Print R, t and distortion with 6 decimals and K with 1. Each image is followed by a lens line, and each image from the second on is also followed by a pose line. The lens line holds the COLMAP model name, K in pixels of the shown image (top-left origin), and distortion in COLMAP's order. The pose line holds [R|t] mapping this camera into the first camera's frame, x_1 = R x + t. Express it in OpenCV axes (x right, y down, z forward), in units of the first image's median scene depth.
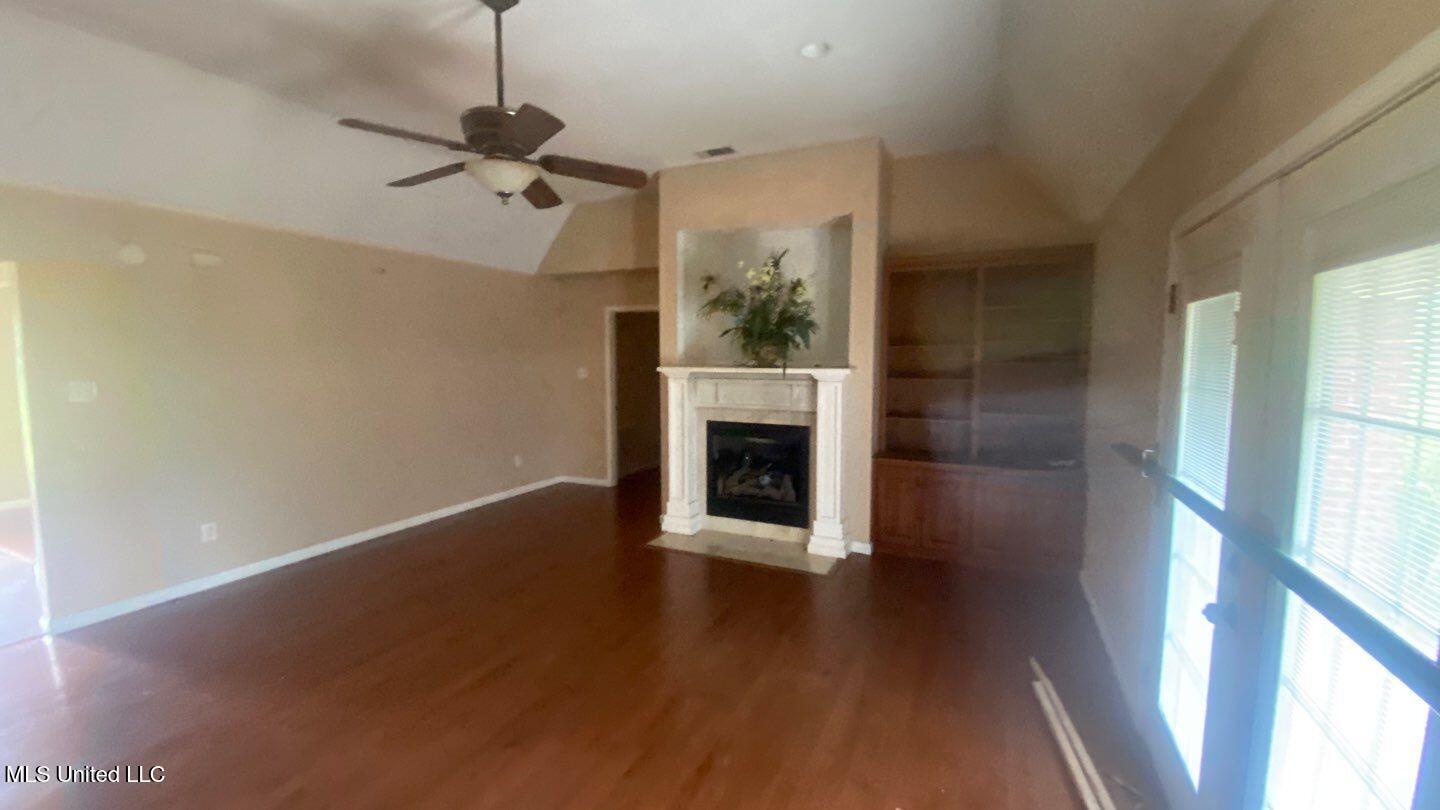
lens RADIAL K [[584.4, 0, 712.4], [0, 584.4, 404.4], [0, 0, 1]] dist [0.047422, -0.037317]
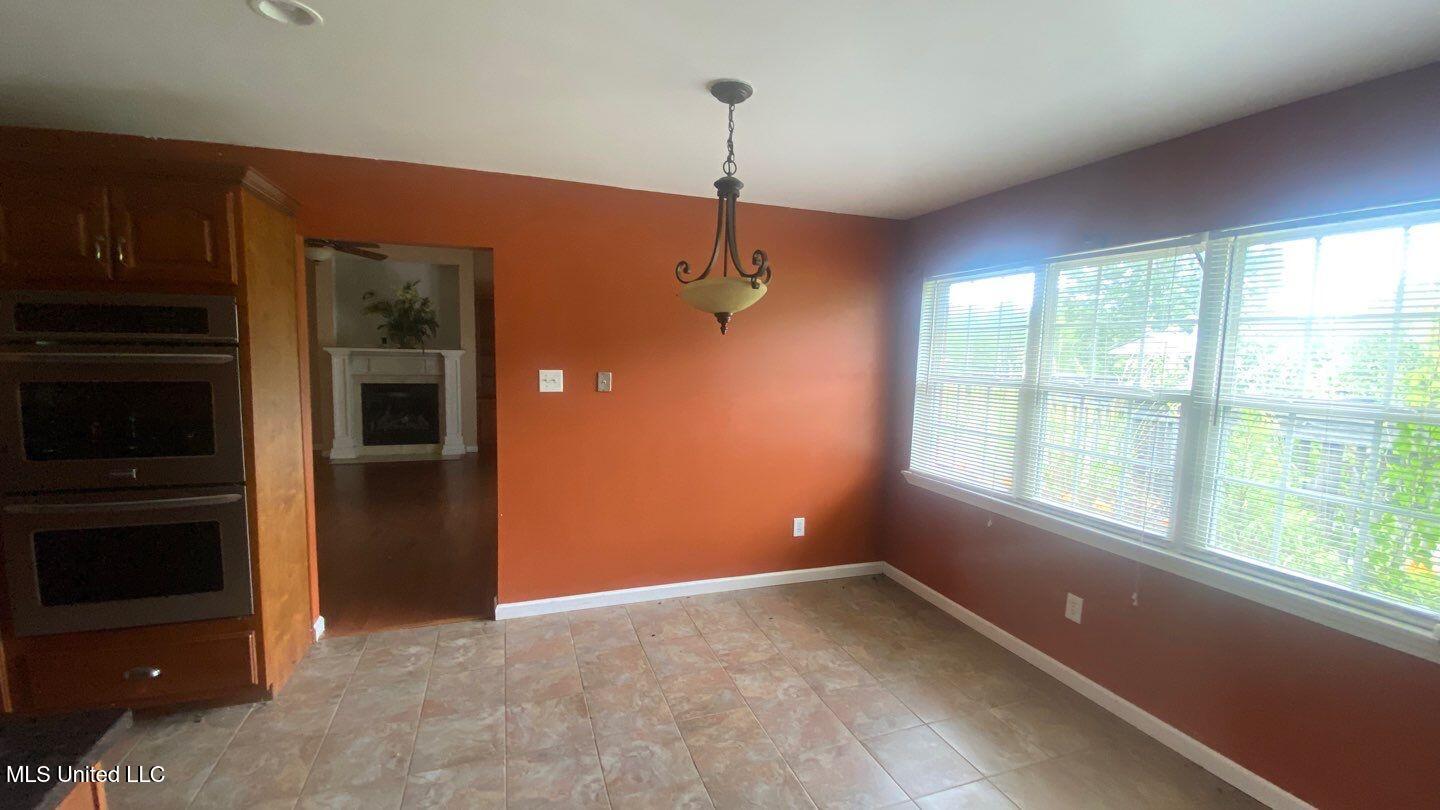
lens RADIAL K [[609.9, 0, 714.0], [0, 609.9, 403.6], [0, 0, 1]] dist [0.012512, 0.000027]
pose [[0.703737, -0.052419, 0.708525, -0.520869], [0.035550, 0.998623, 0.038572, 0.054366], [-0.709571, -0.001956, 0.704631, -0.814302]]
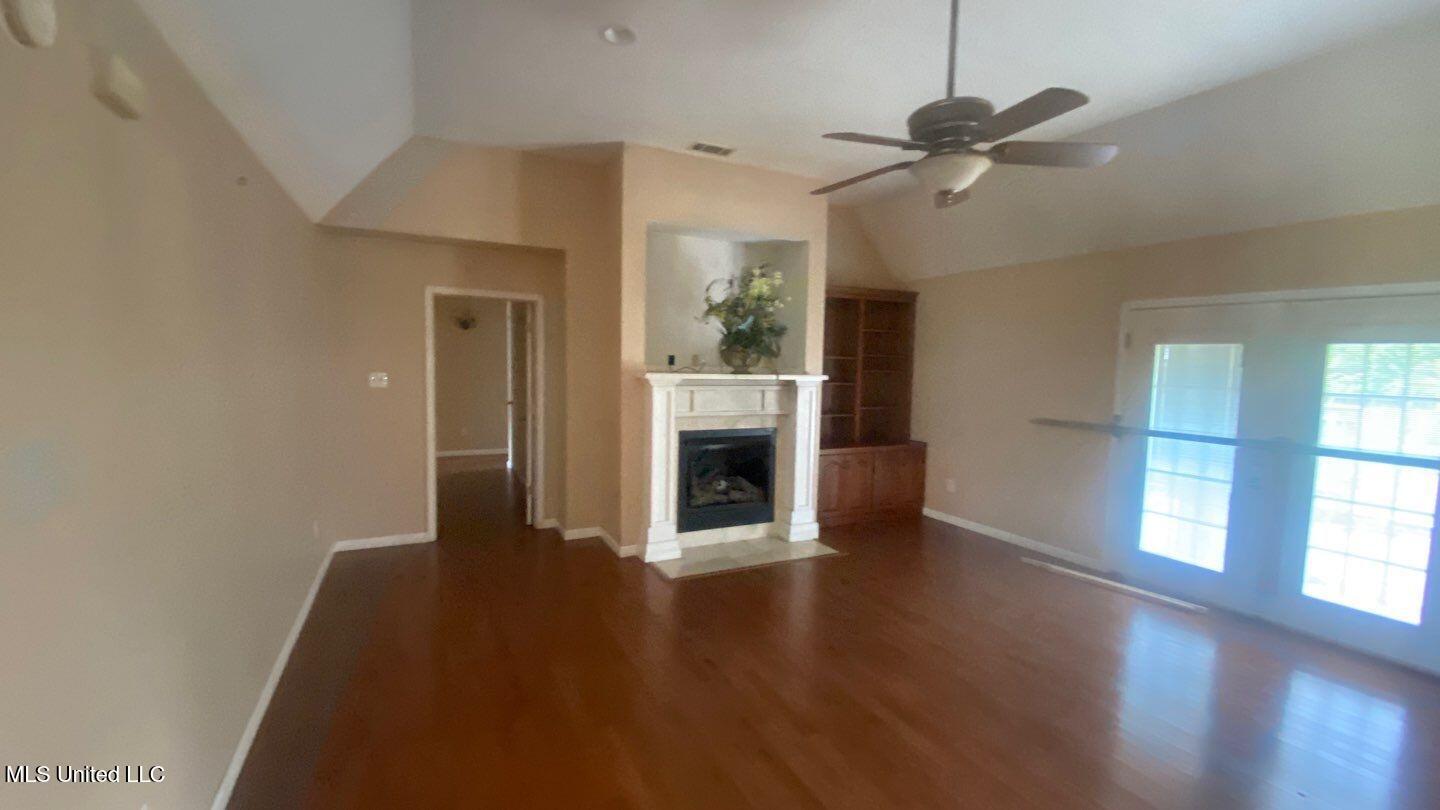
lens RADIAL K [[582.9, 0, 720.0], [0, 582.9, 405.0], [0, 0, 1]] dist [-0.002916, -0.000331]
pose [[0.601213, -0.045445, 0.797795, -0.738102], [0.044202, 0.998744, 0.023582, -0.034302], [-0.797865, 0.021086, 0.602467, 0.415659]]
